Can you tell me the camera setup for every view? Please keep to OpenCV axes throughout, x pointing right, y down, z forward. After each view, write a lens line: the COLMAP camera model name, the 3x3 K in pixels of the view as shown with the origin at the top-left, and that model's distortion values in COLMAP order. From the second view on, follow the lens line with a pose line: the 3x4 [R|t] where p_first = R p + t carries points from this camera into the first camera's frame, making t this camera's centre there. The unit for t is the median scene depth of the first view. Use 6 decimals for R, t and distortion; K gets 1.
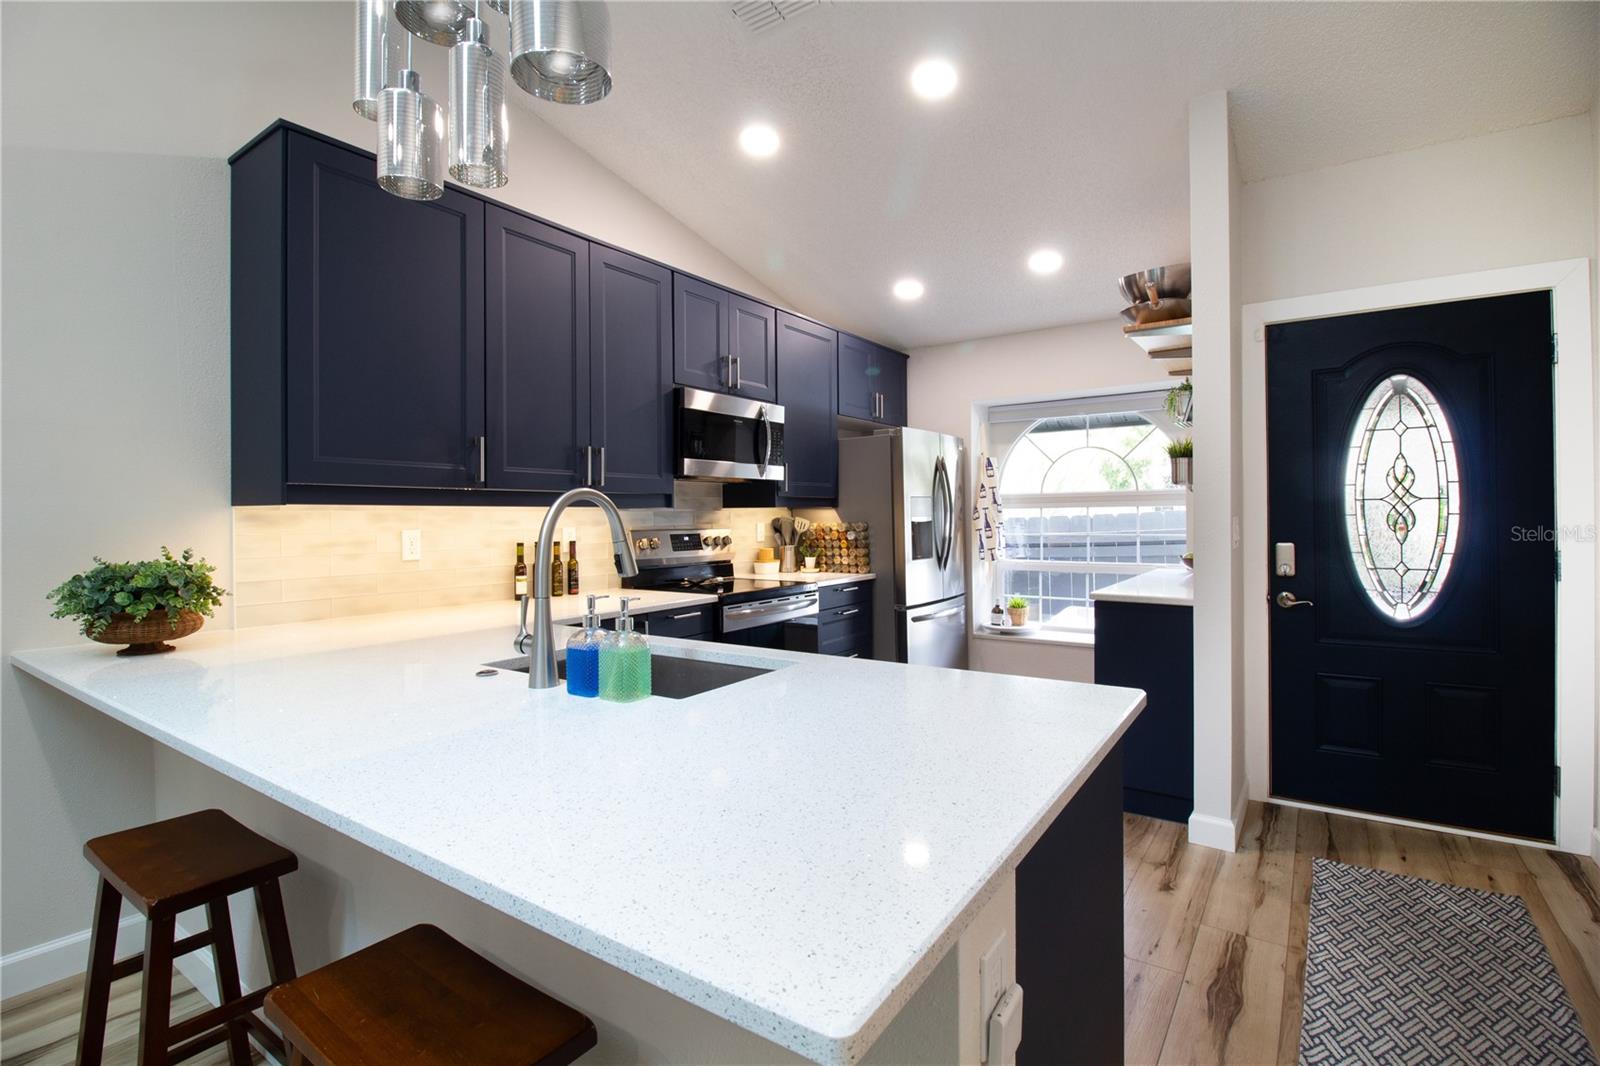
lens RADIAL K [[748.7, 0, 800.0], [0, 748.7, 533.0], [0, 0, 1]] dist [-0.009018, -0.000174]
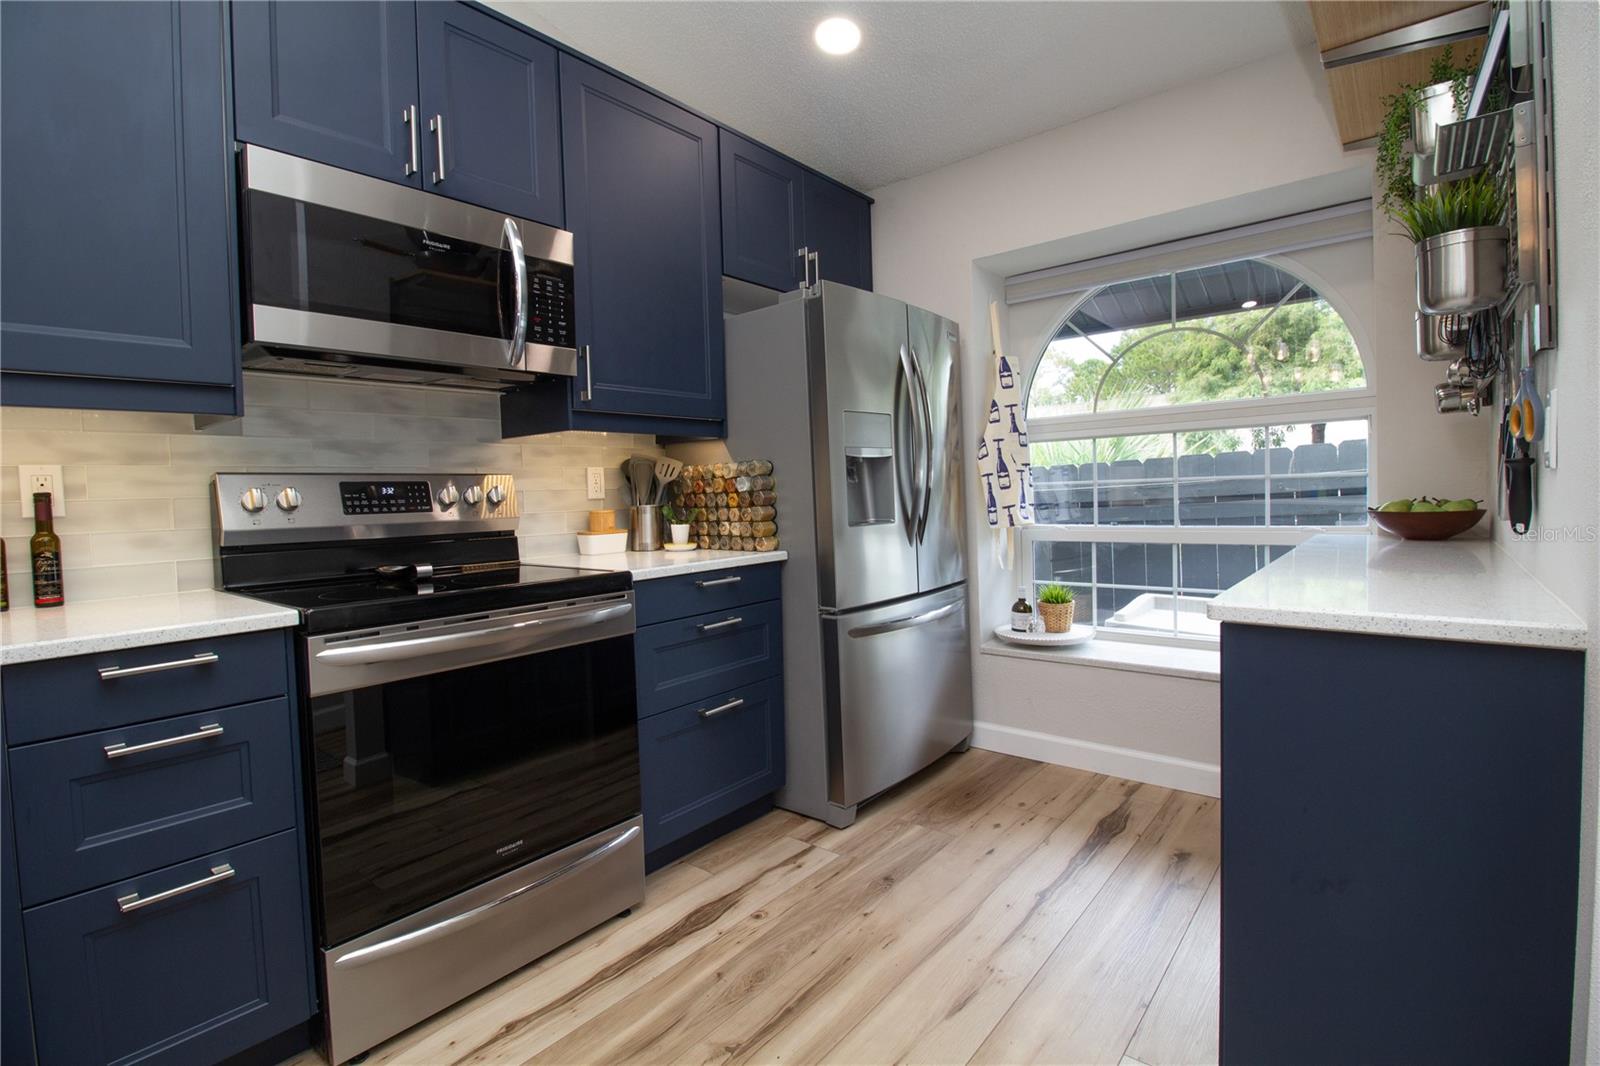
lens RADIAL K [[748.7, 0, 800.0], [0, 748.7, 533.0], [0, 0, 1]] dist [-0.009018, -0.000174]
pose [[0.996298, -0.017176, -0.084238, 0.154687], [0.019874, 0.999312, 0.031300, 0.022683], [0.083643, -0.032858, 0.995954, 0.429823]]
